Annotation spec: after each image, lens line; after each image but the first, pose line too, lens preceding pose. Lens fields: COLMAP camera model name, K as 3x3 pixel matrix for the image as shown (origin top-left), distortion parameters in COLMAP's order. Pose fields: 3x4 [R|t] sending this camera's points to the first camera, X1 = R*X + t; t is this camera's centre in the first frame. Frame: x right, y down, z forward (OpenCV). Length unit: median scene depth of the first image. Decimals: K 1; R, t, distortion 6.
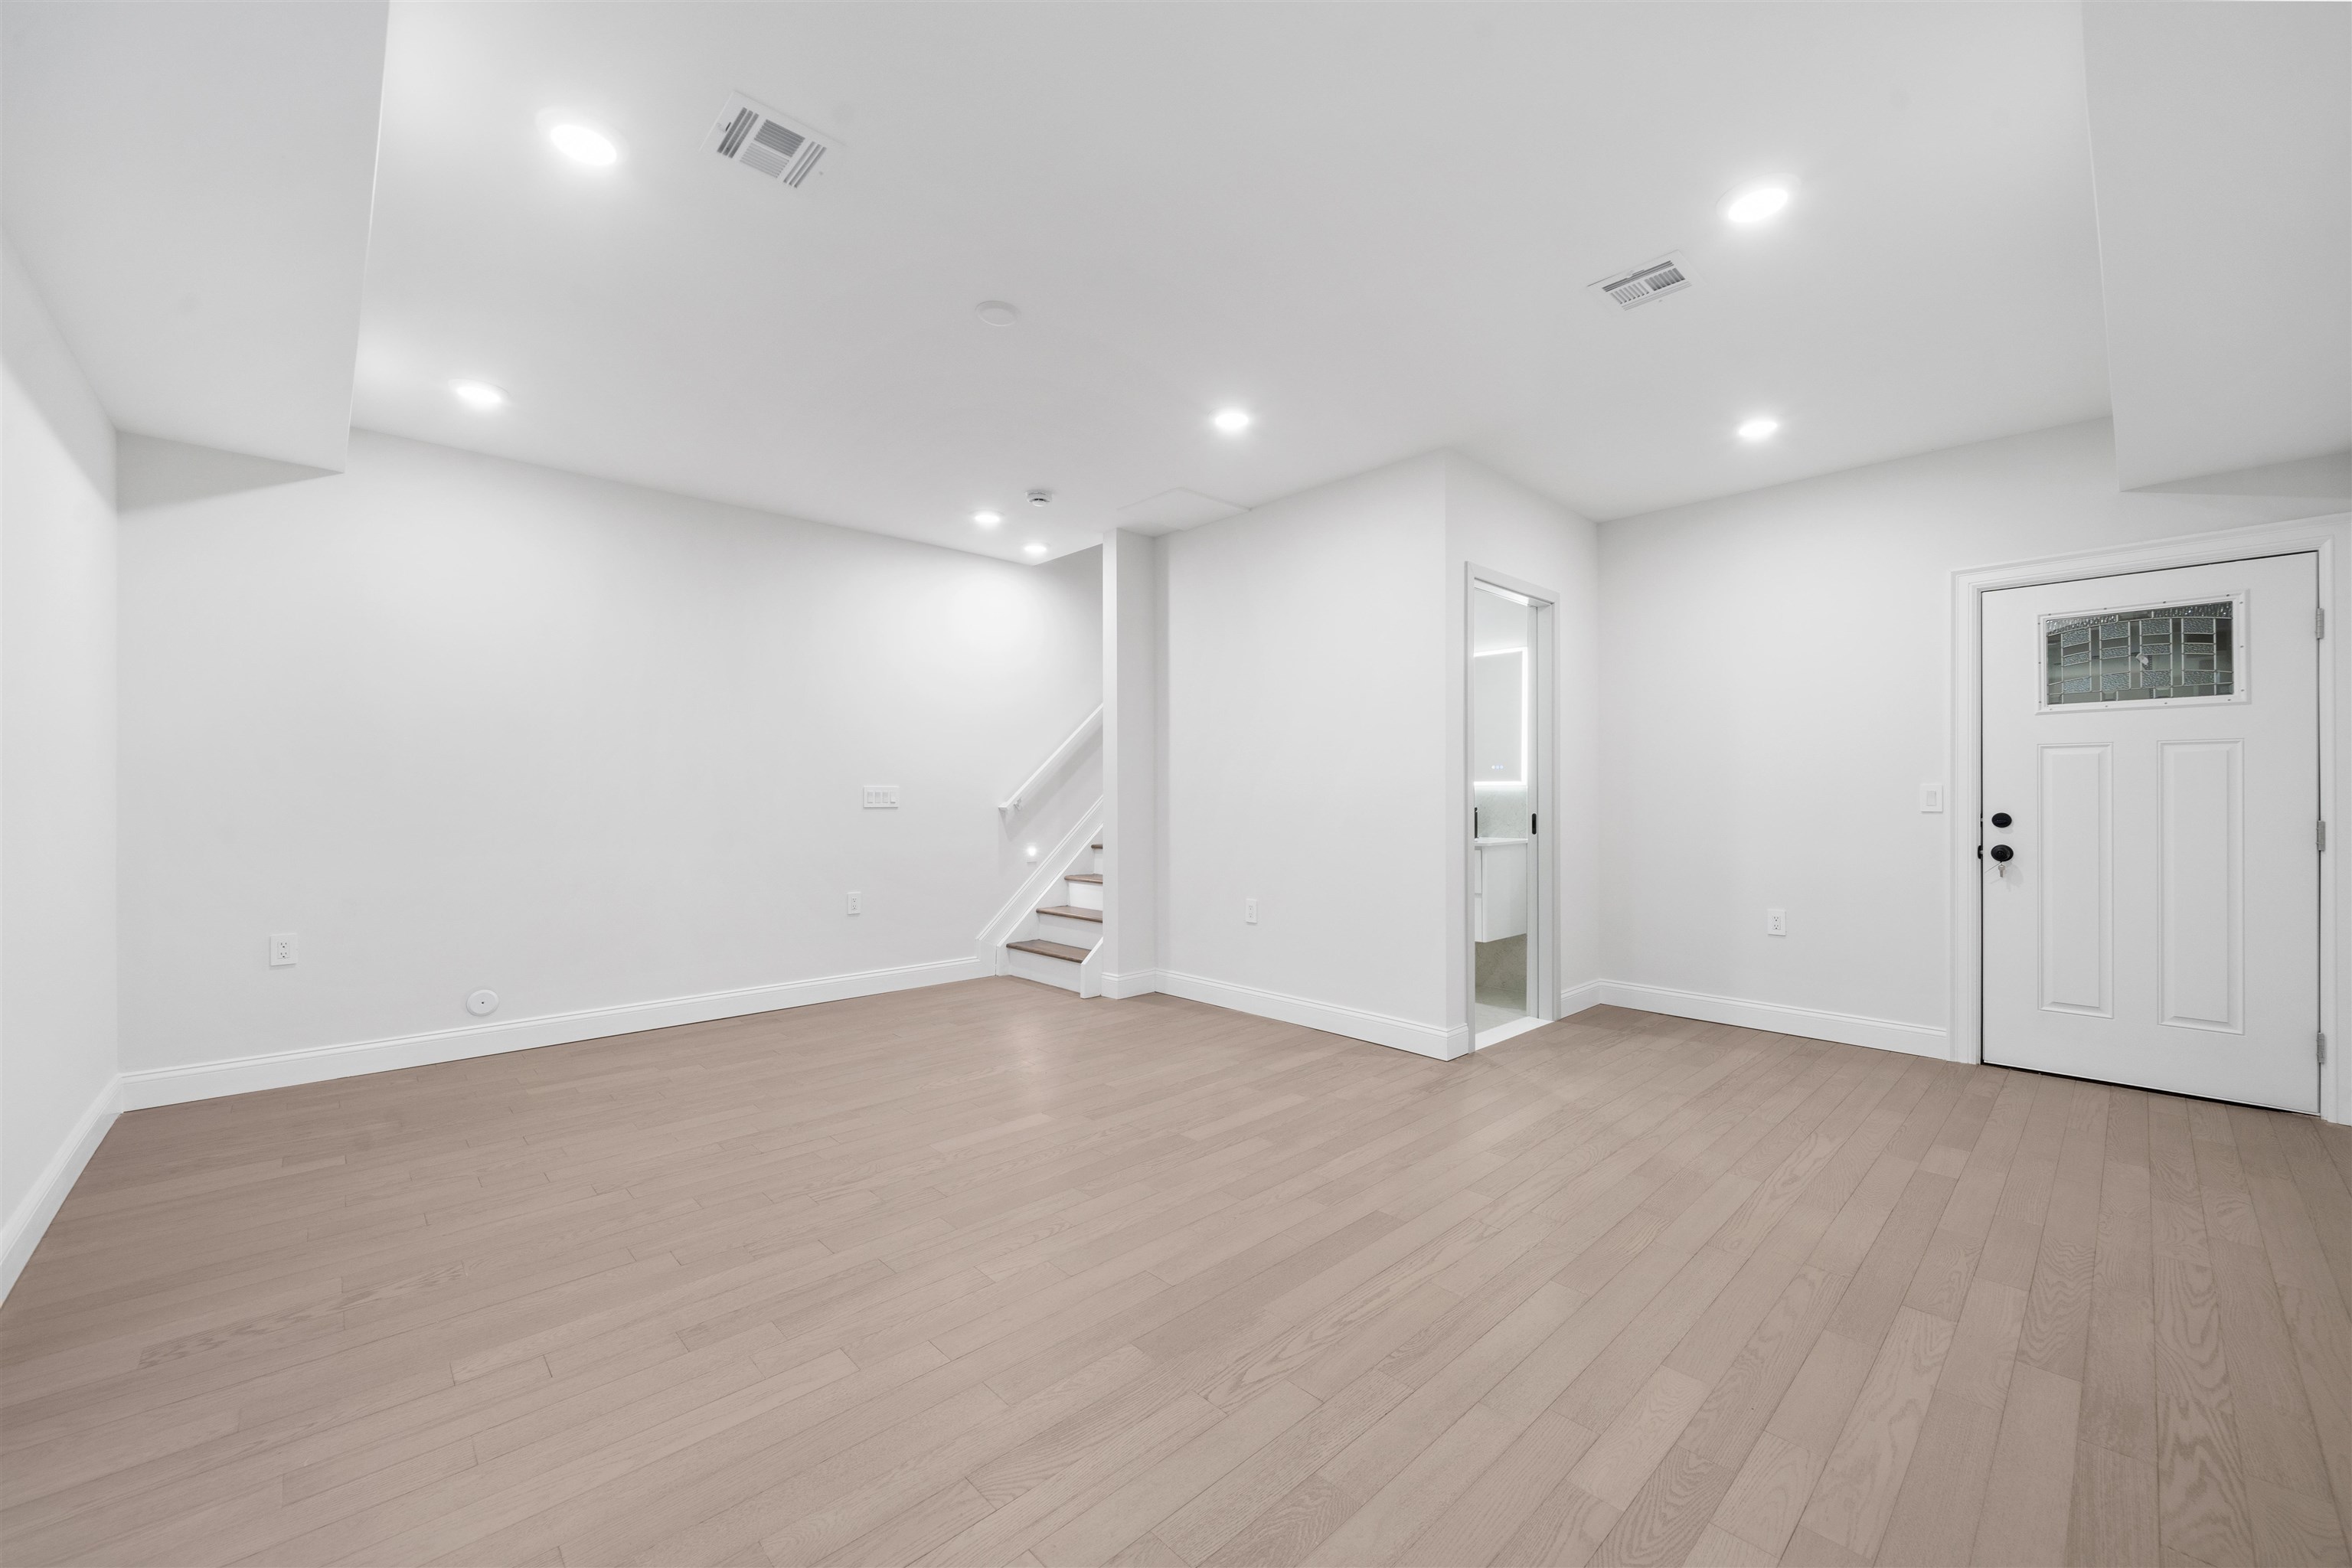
lens RADIAL K [[912.8, 0, 1176.0], [0, 912.8, 784.0], [0, 0, 1]] dist [-0.004207, 0.000361]
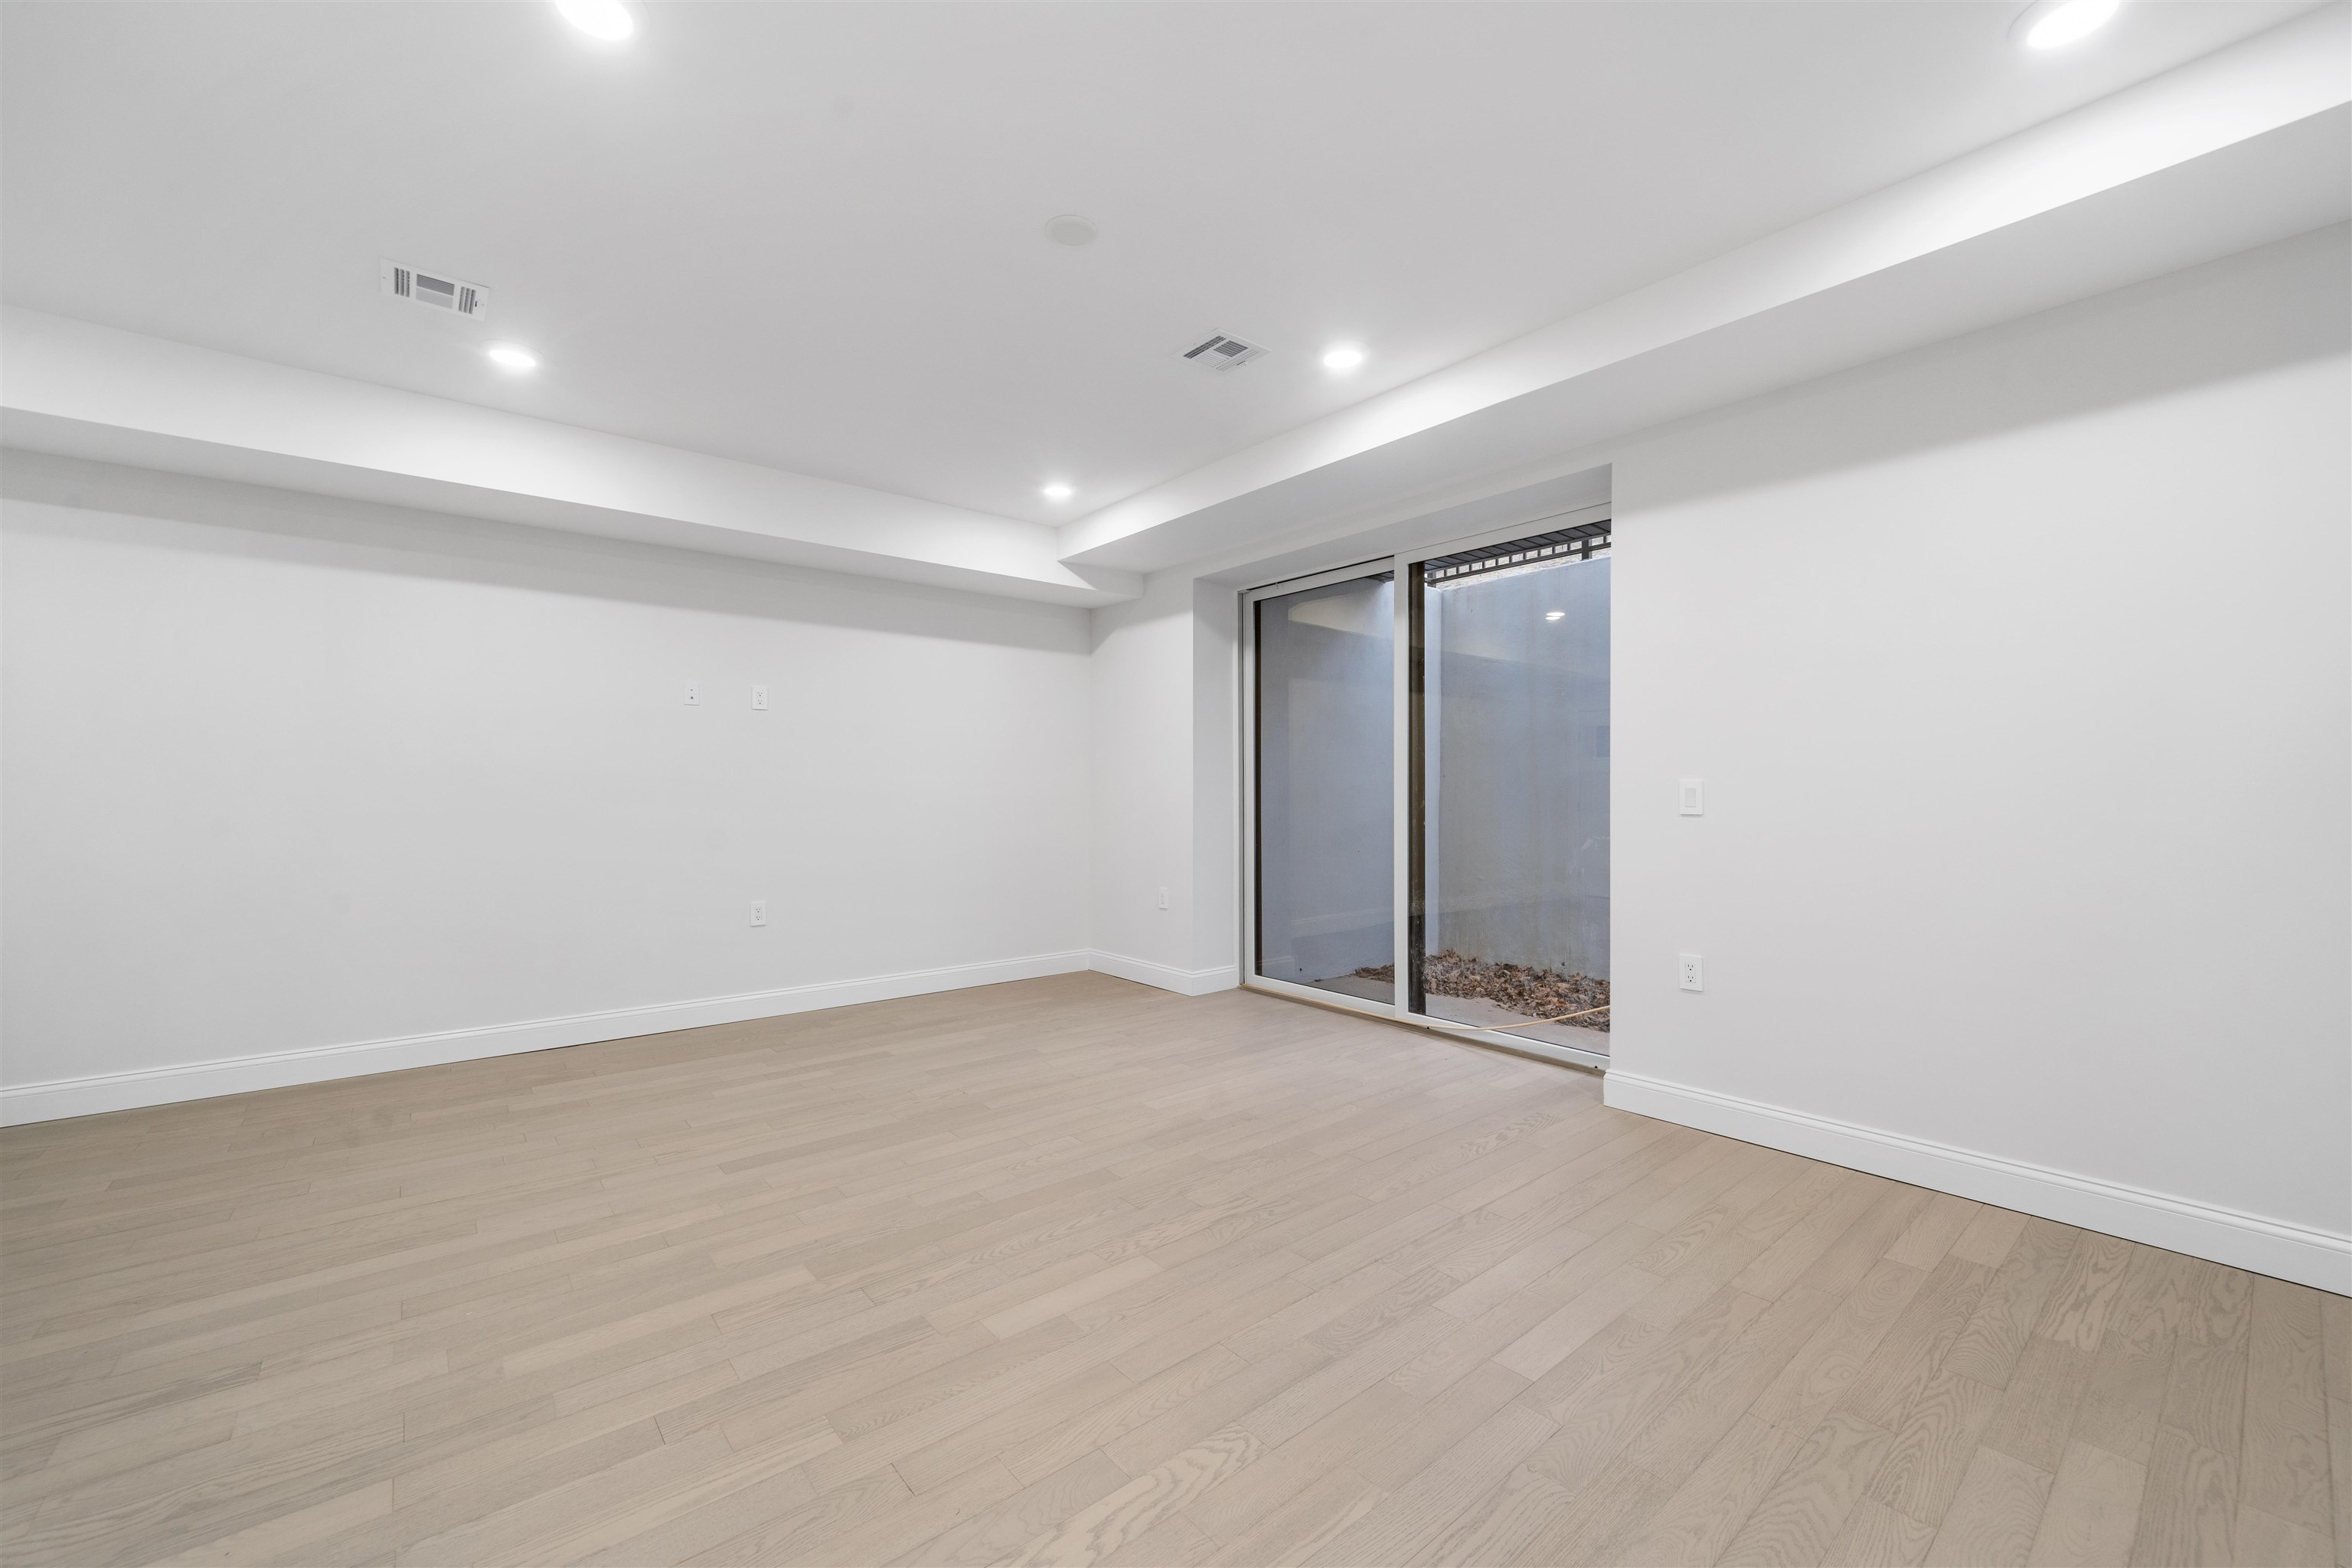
lens RADIAL K [[926.0, 0, 1176.0], [0, 926.0, 784.0], [0, 0, 1]] dist [-0.002180, 0.000029]
pose [[-0.997767, 0.000392, 0.066794, -0.379103], [-0.000878, 0.999820, -0.018977, 0.020585], [-0.066789, -0.018993, -0.997586, 2.013592]]
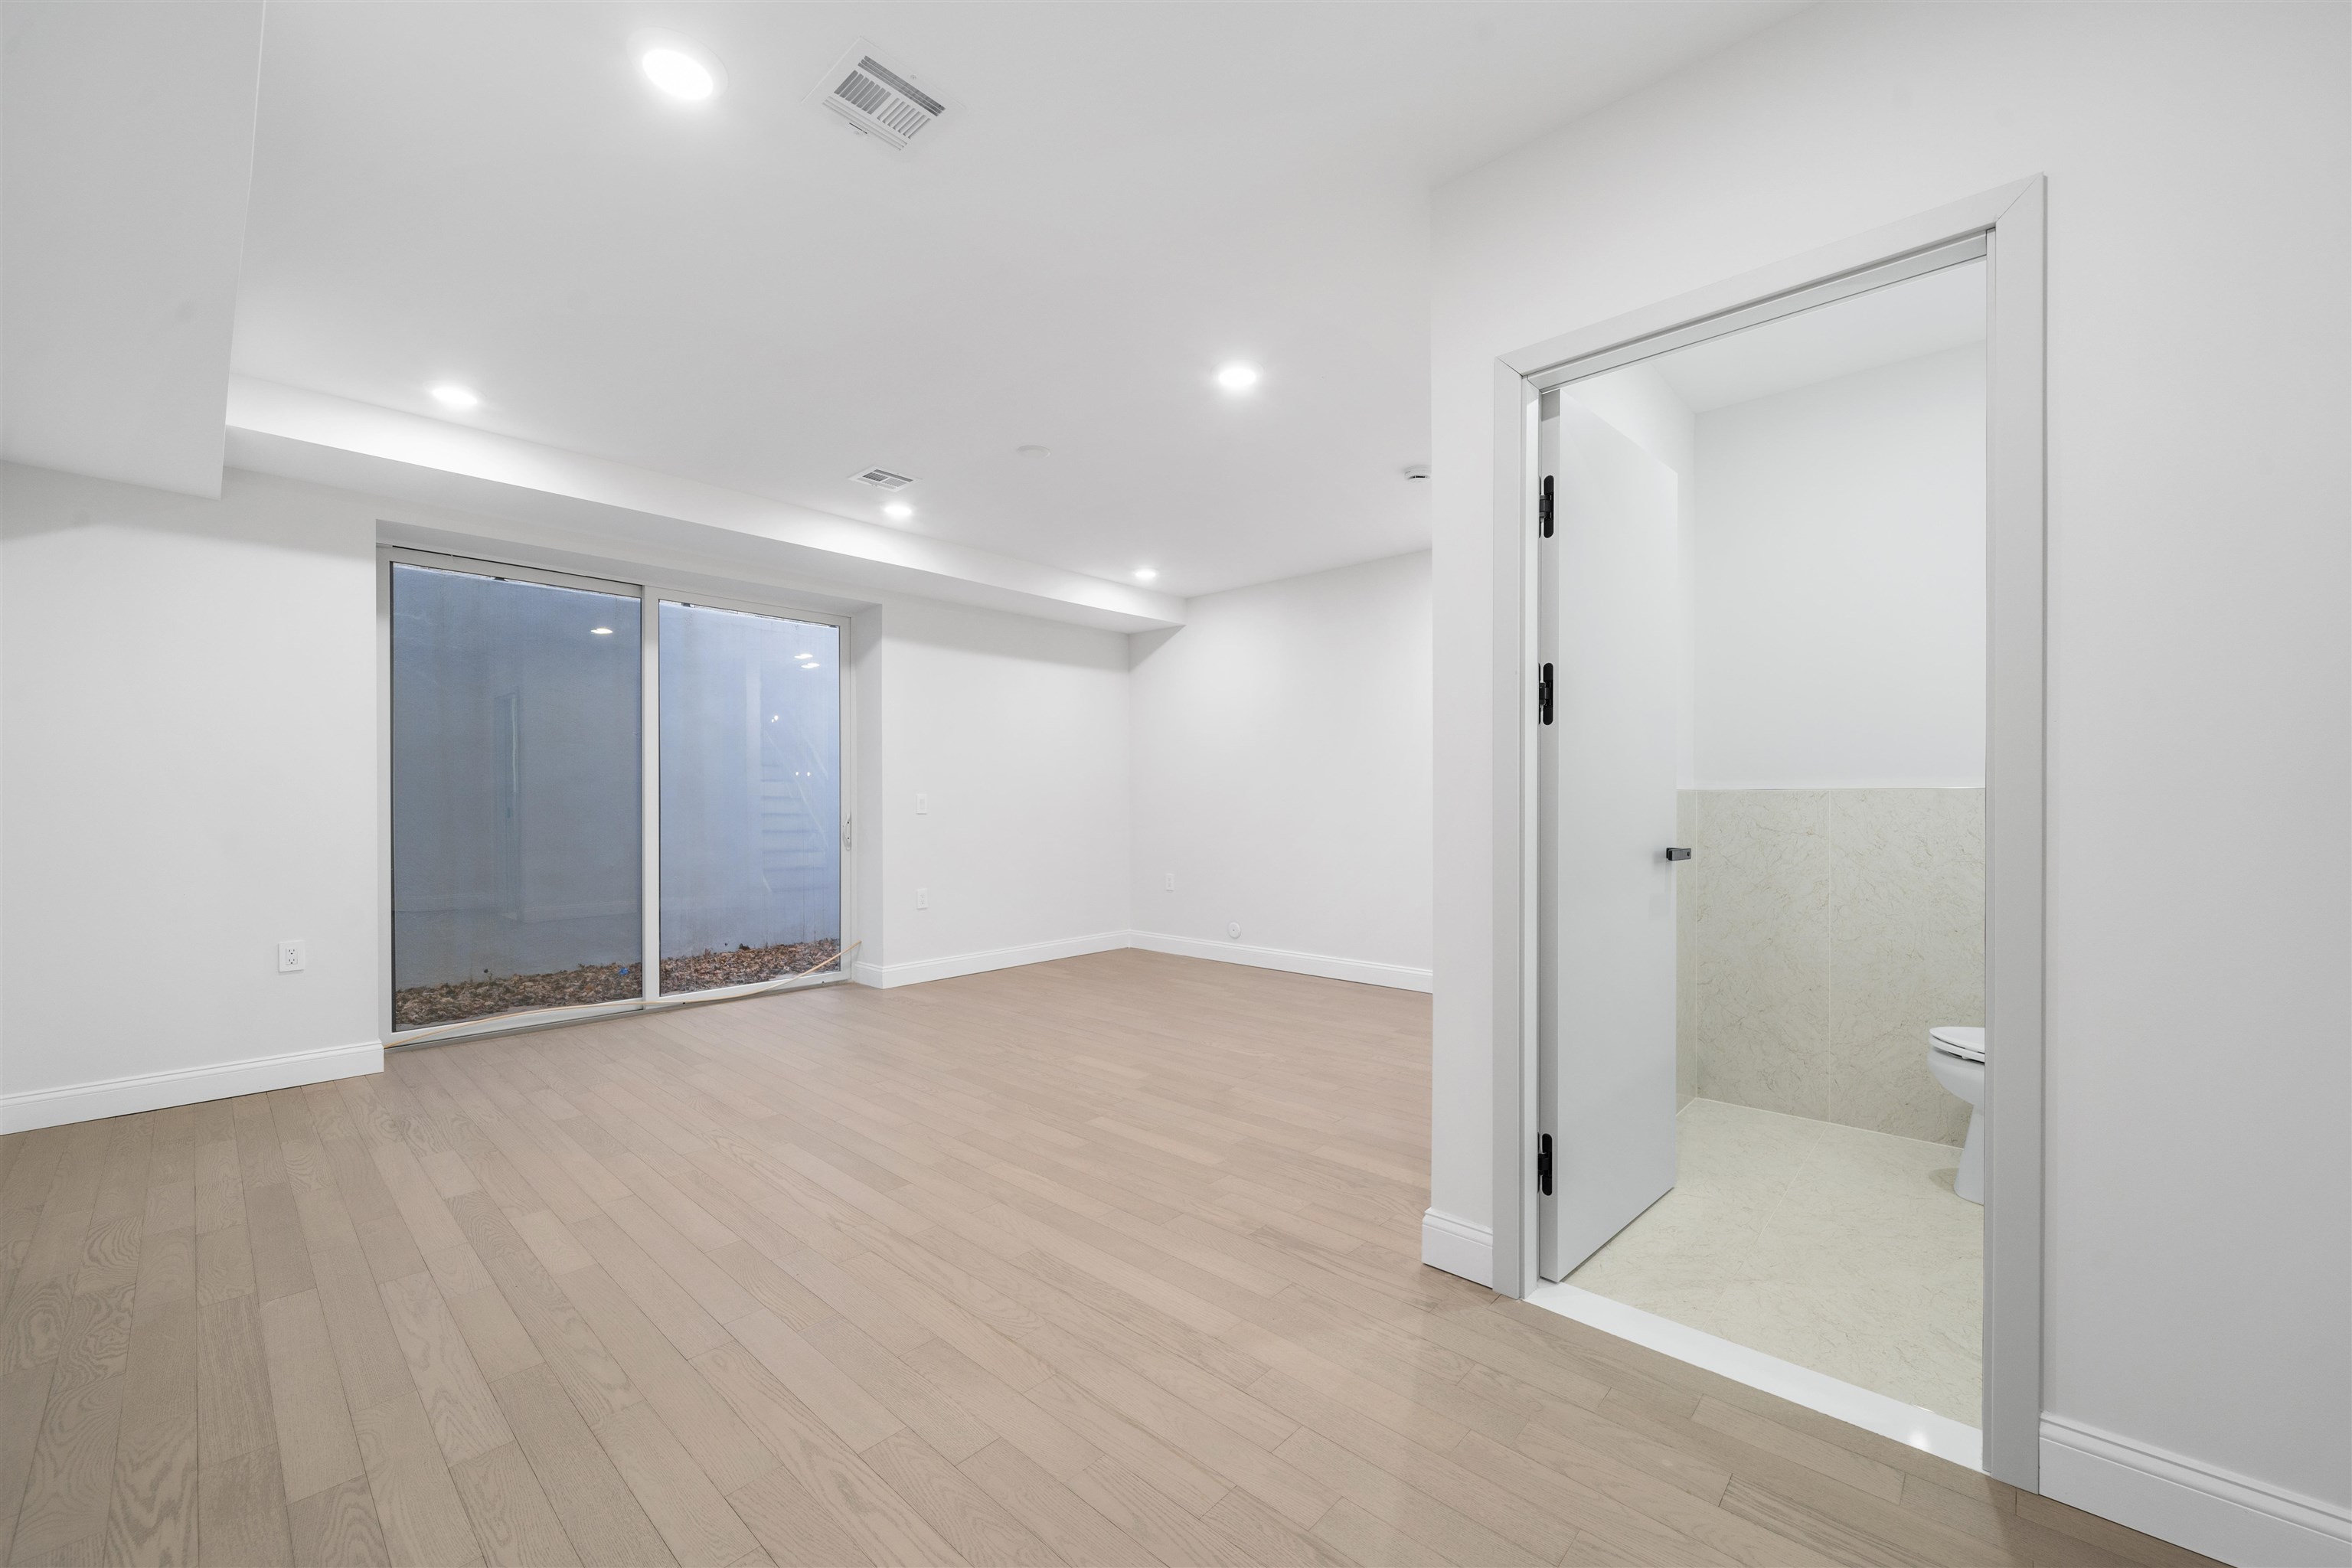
lens RADIAL K [[912.8, 0, 1176.0], [0, 912.8, 784.0], [0, 0, 1]] dist [-0.004207, 0.000361]
pose [[0.070487, -0.018111, -0.997348, 1.300167], [0.013067, 0.999766, -0.017231, 0.011862], [0.997427, -0.011818, 0.070707, 1.206684]]
